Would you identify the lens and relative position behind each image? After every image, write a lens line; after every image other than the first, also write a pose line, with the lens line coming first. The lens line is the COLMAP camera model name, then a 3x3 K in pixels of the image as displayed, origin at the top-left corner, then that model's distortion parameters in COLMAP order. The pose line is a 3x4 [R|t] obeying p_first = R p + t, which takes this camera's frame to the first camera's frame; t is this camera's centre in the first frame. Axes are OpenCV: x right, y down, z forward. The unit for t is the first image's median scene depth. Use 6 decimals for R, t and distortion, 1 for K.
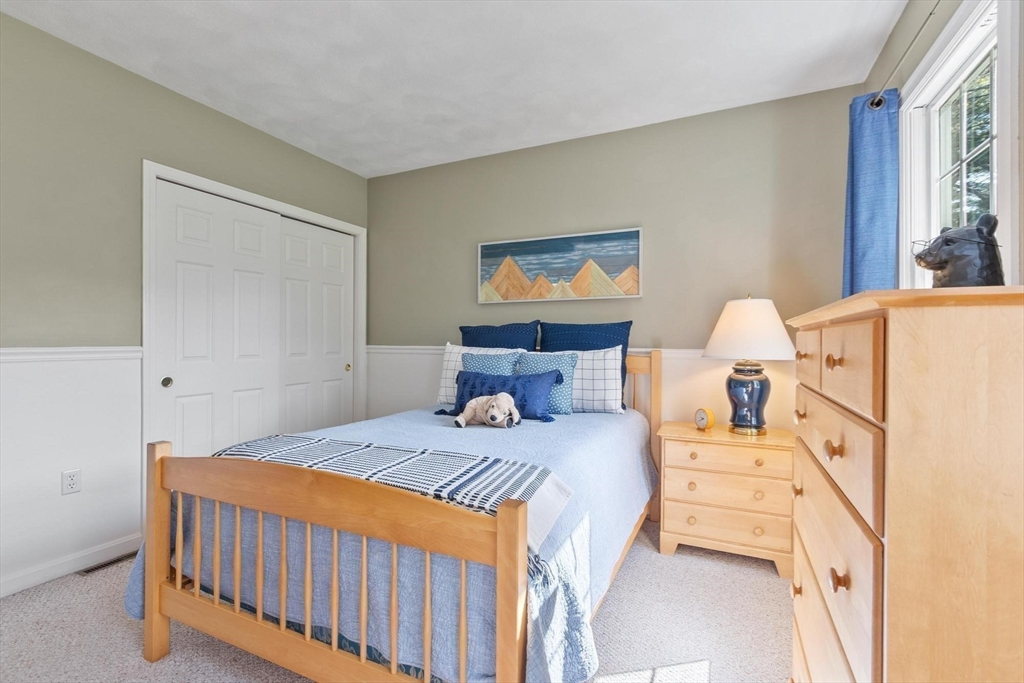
lens RADIAL K [[449.2, 0, 511.7], [0, 449.2, 339.2], [0, 0, 1]] dist [0.000911, 0.000132]
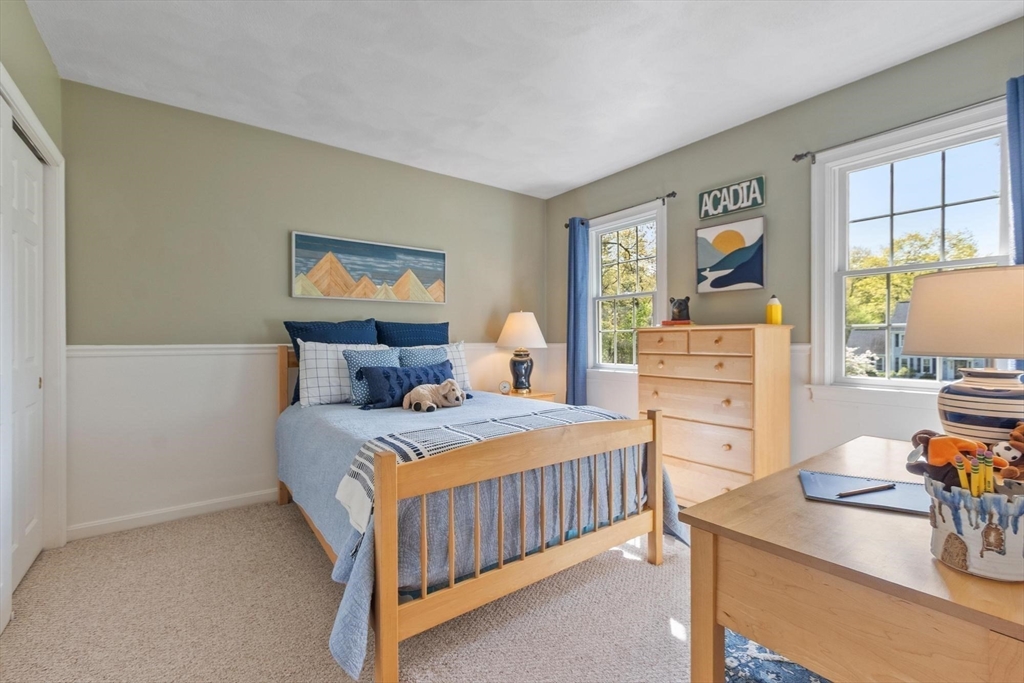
lens RADIAL K [[449.2, 0, 512.9], [0, 449.2, 341.5], [0, 0, 1]] dist [0.000911, 0.000132]
pose [[0.466555, -0.009323, 0.884443, -0.750535], [-0.001034, 0.999938, 0.011086, 0.000846], [-0.884492, -0.006086, 0.466517, 0.195029]]
